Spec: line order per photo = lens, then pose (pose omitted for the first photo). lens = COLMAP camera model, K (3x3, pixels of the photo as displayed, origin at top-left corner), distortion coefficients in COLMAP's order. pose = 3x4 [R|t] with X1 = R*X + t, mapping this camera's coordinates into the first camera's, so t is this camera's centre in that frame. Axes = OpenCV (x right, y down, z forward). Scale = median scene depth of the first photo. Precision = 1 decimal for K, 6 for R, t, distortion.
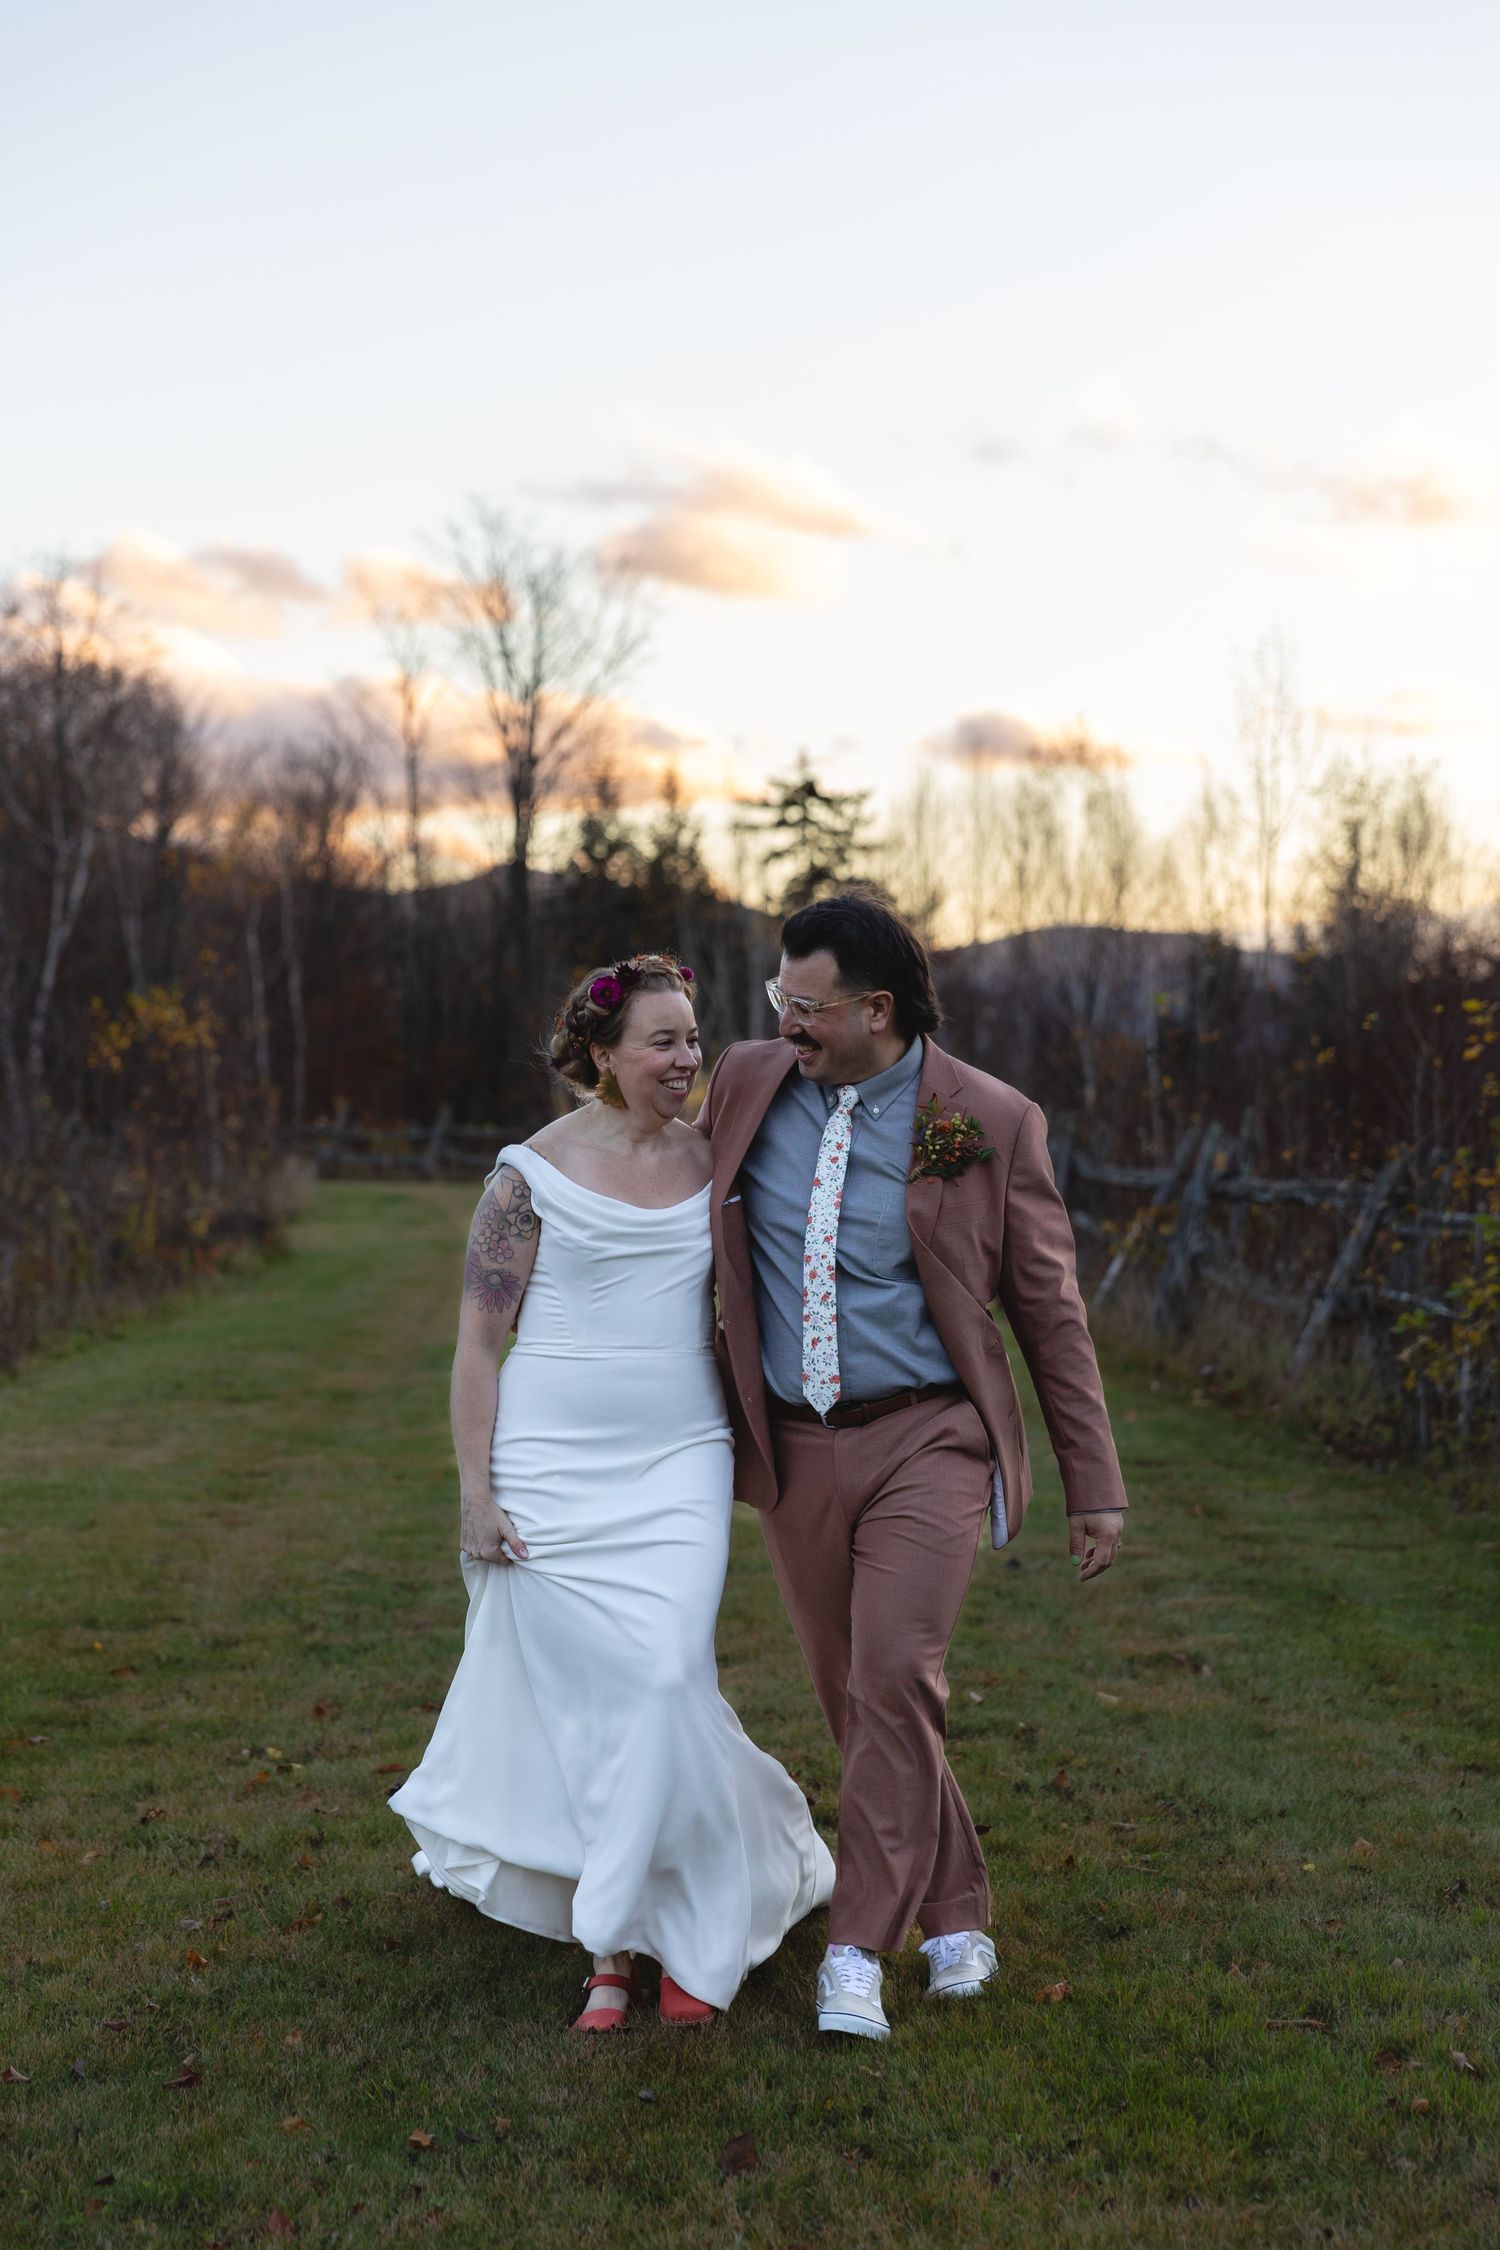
lens RADIAL K [[4384.5, 0, 750.4], [0, 4384.5, 1126.3], [0, 0, 1]] dist [0.011787, 0.000000]
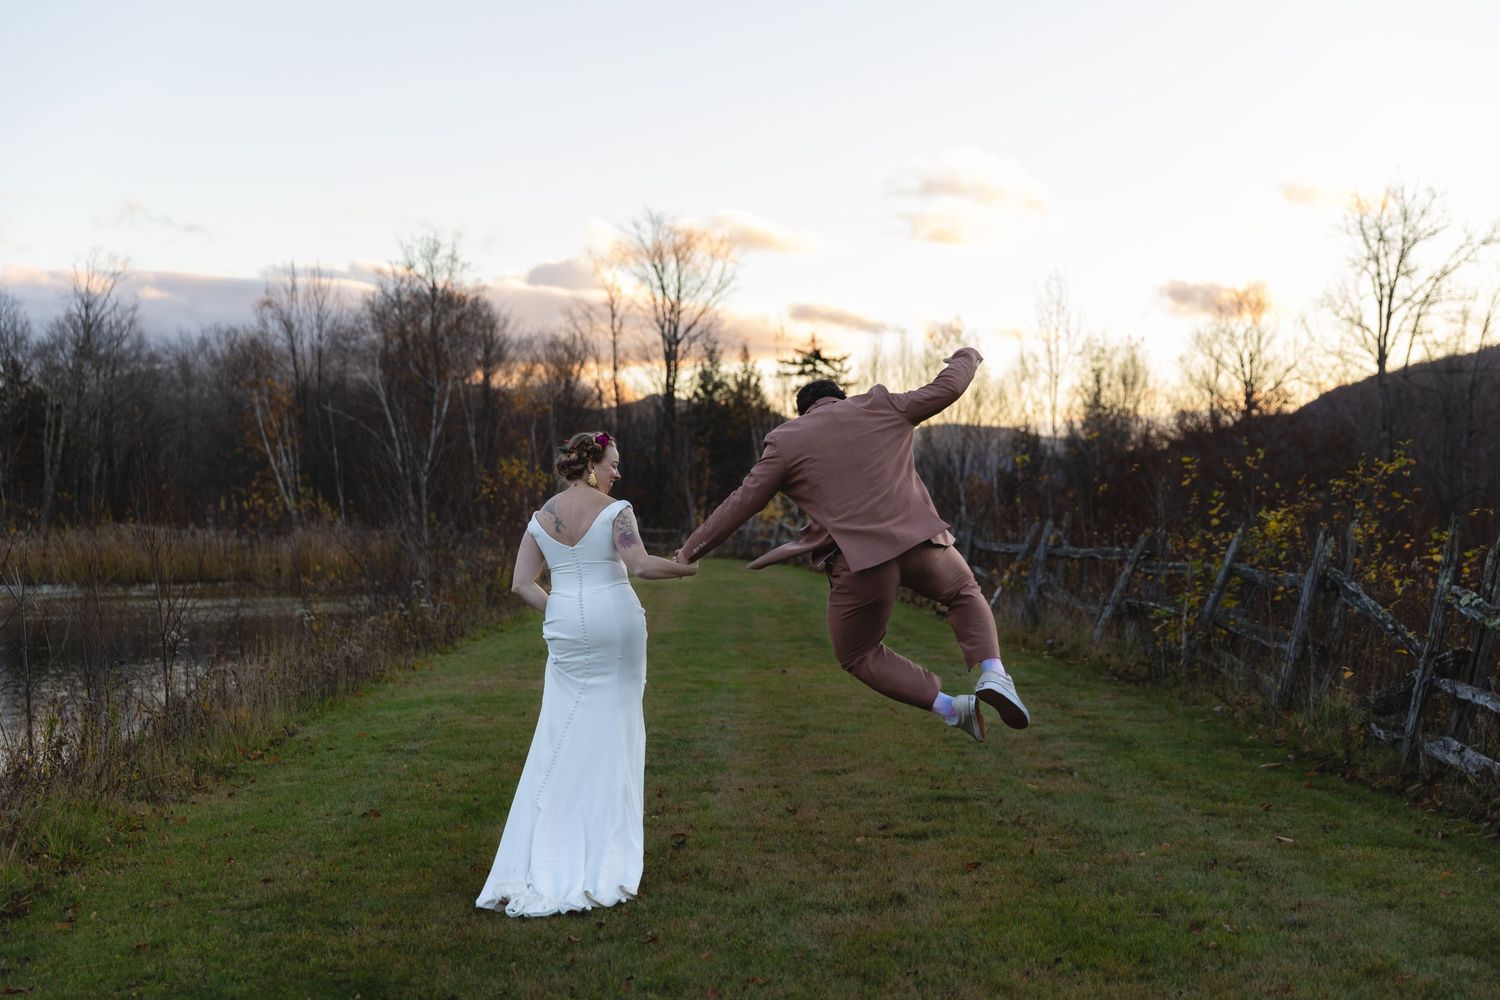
lens RADIAL K [[2263.7, 0, 751.0], [0, 2263.7, 501.1], [0, 0, 1]] dist [0.023616, 0.000000]
pose [[0.999891, -0.006168, -0.013422, -0.005311], [0.006003, 0.999906, -0.012341, 0.000804], [0.013496, 0.012259, 0.999834, -0.013019]]
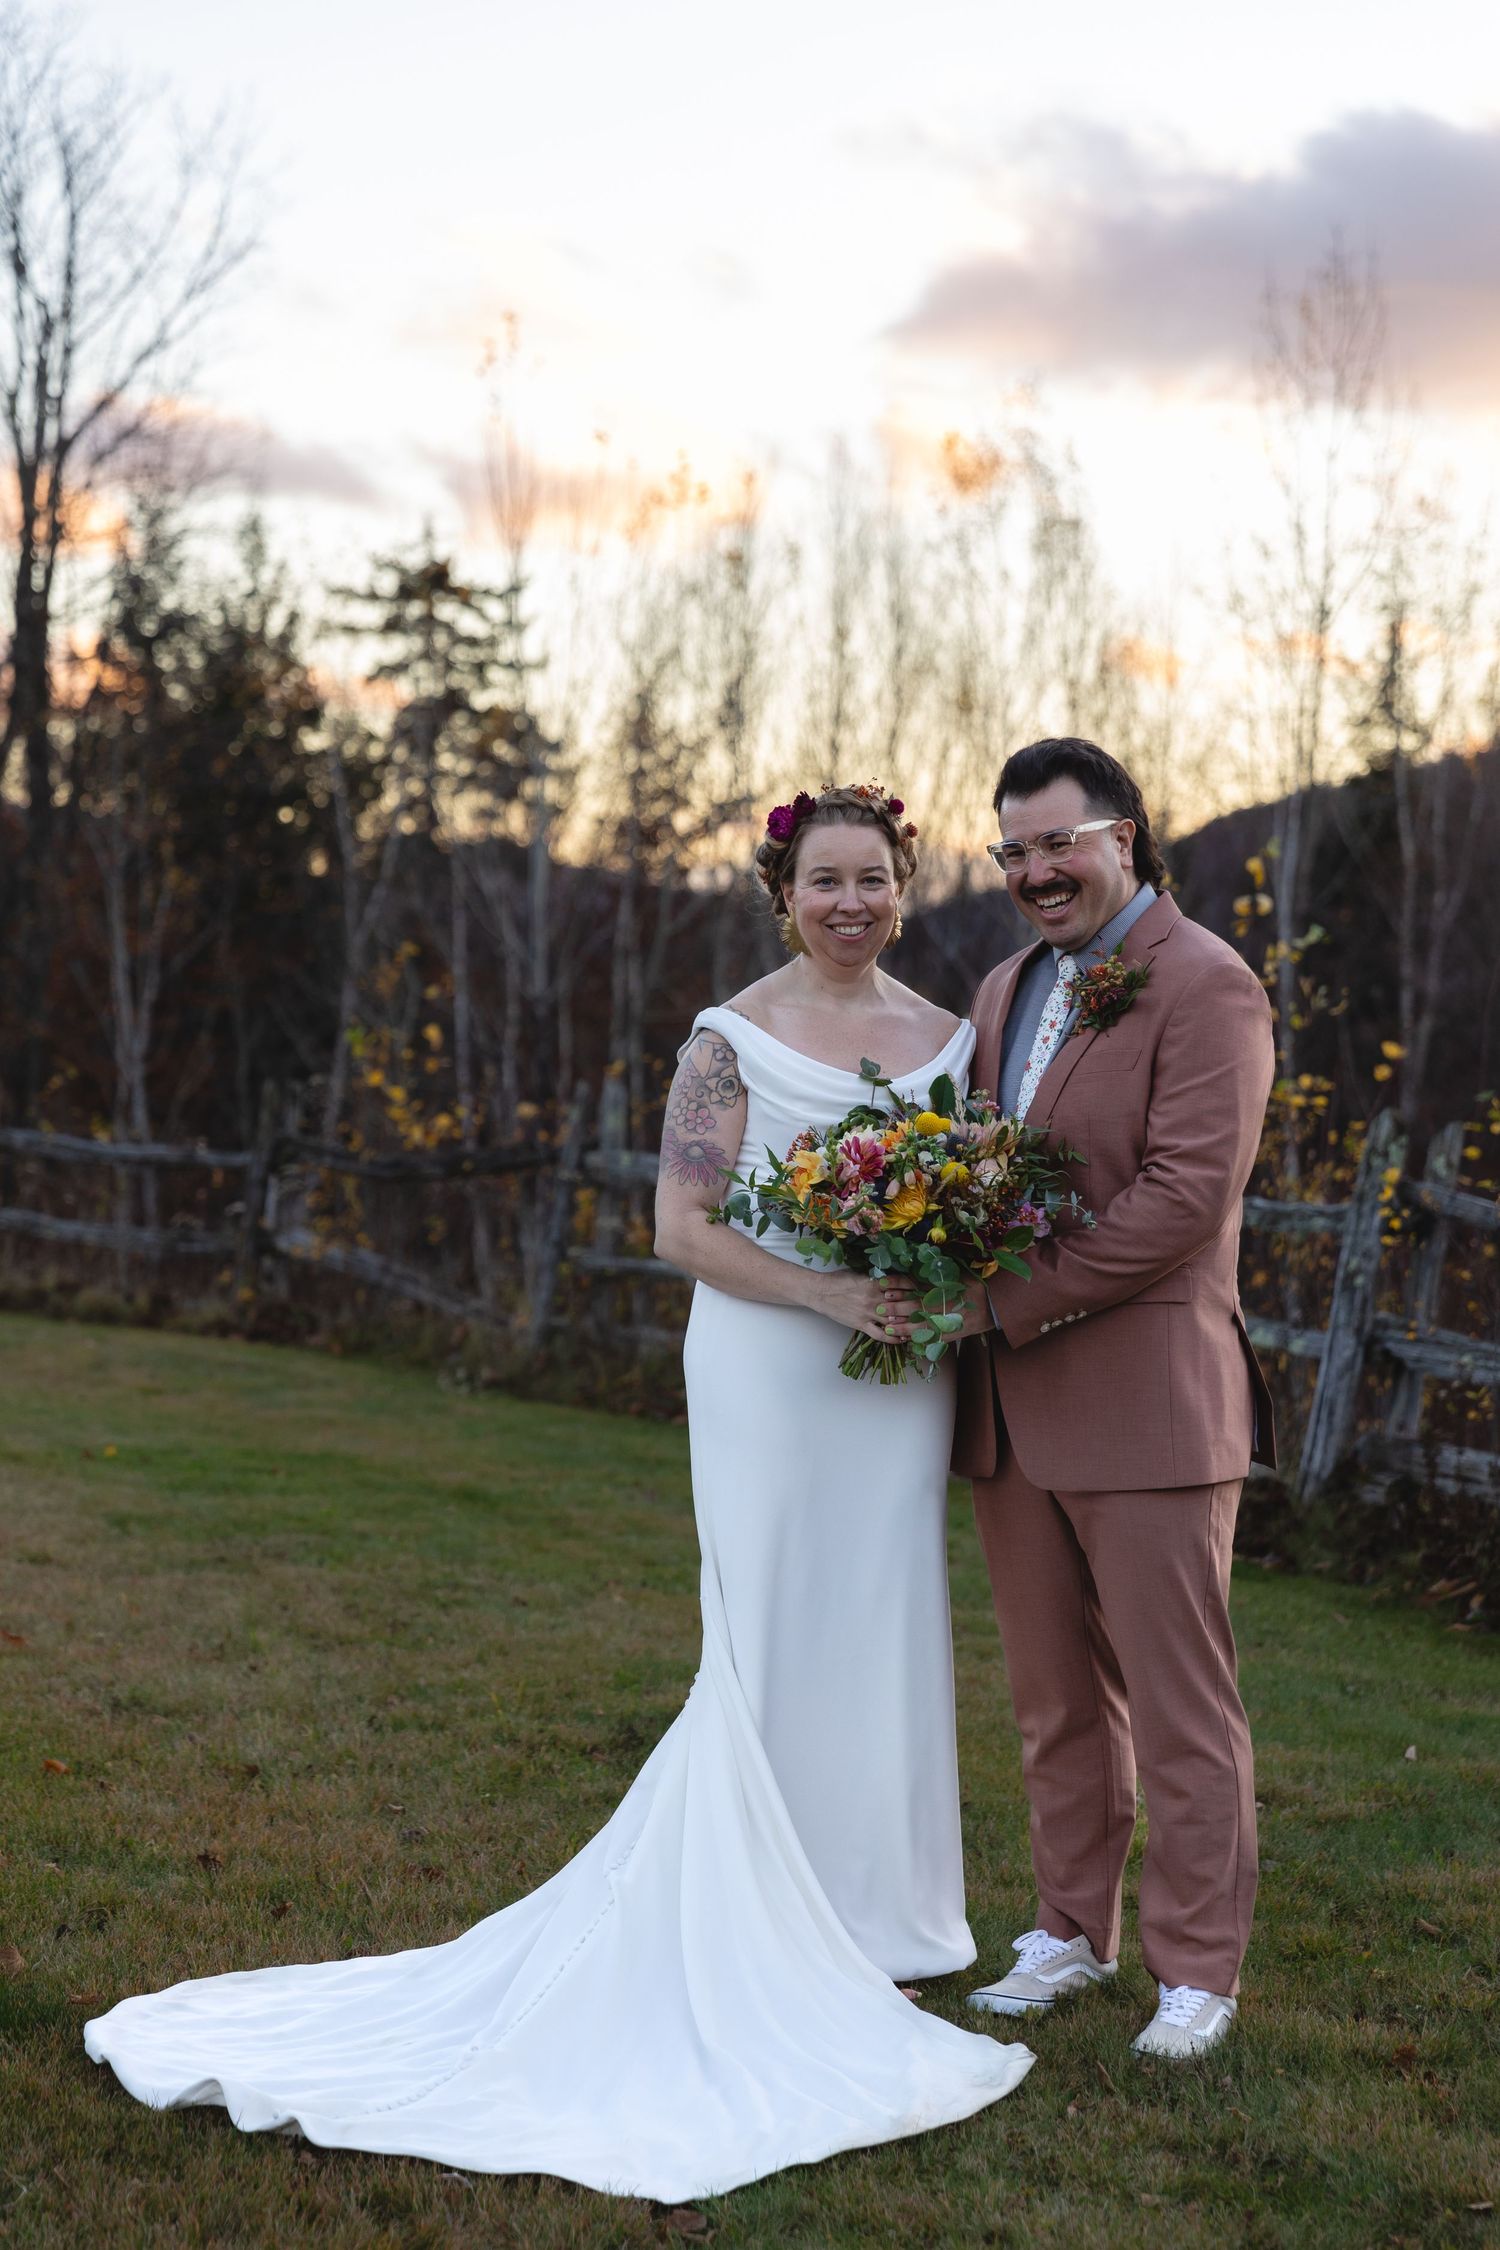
lens RADIAL K [[4384.5, 0, 744.1], [0, 4384.5, 1121.5], [0, 0, 1]] dist [0.011787, 0.000000]
pose [[0.991088, 0.017014, 0.132118, -0.056671], [-0.018885, 0.999738, 0.012918, -0.005312], [-0.131864, -0.015298, 0.991150, 0.670276]]
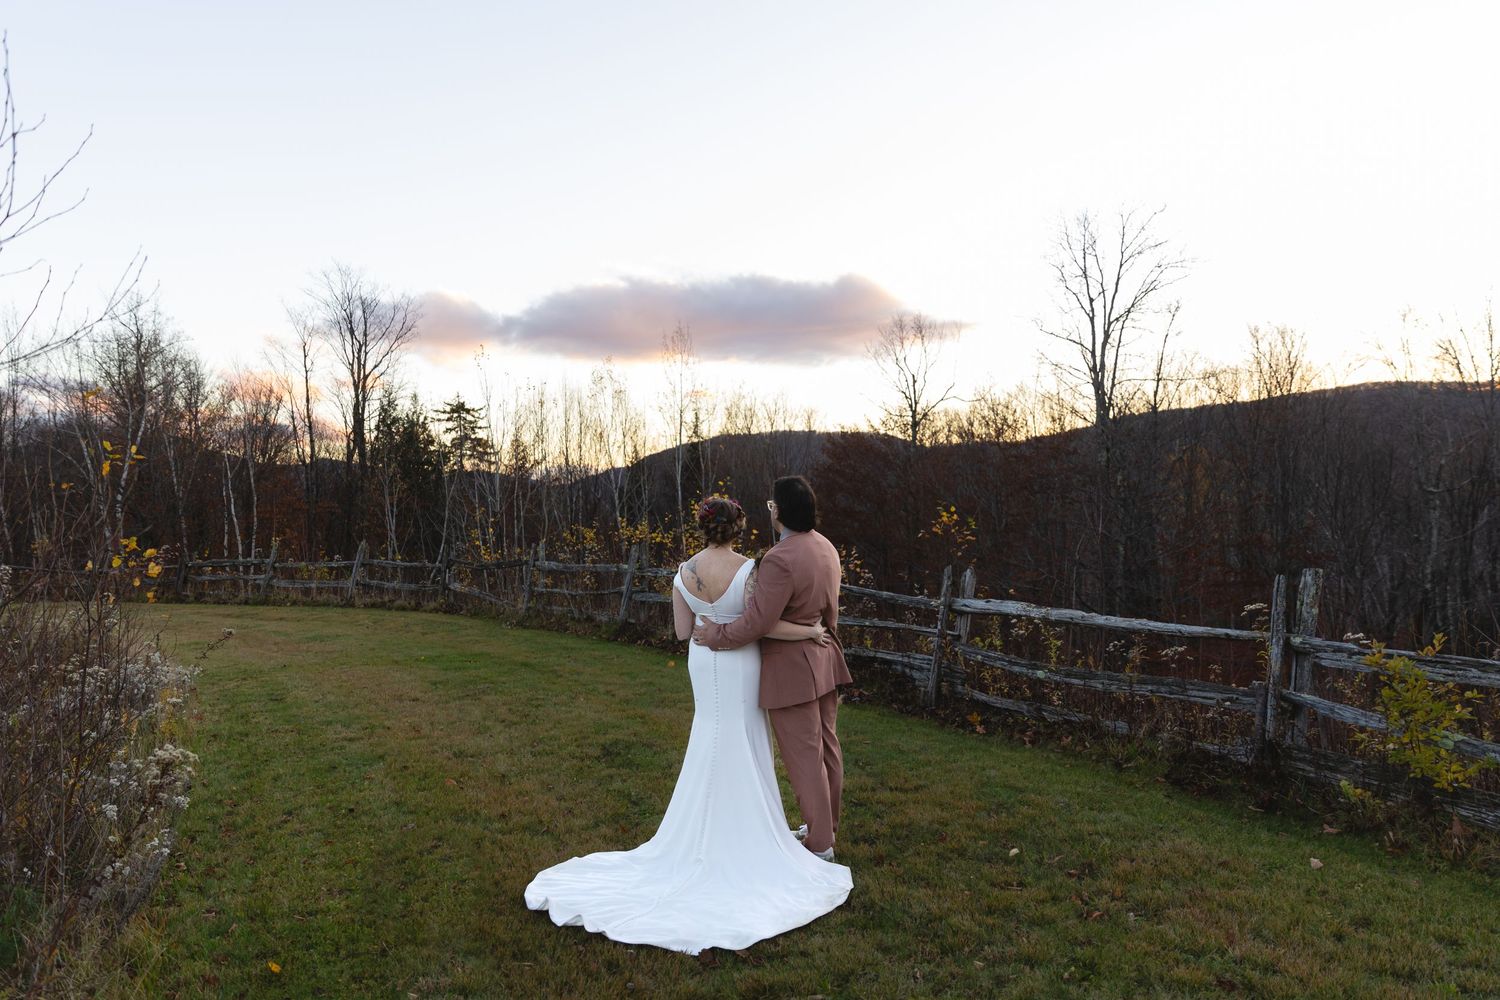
lens RADIAL K [[1023.3, 0, 751.8], [0, 1023.3, 496.3], [0, 0, 1]] dist [0.006884, 0.001313]
pose [[0.942116, -0.019369, 0.334727, -0.063542], [0.026471, 0.999511, -0.016669, -0.009909], [-0.334240, 0.024565, 0.942168, 0.690624]]
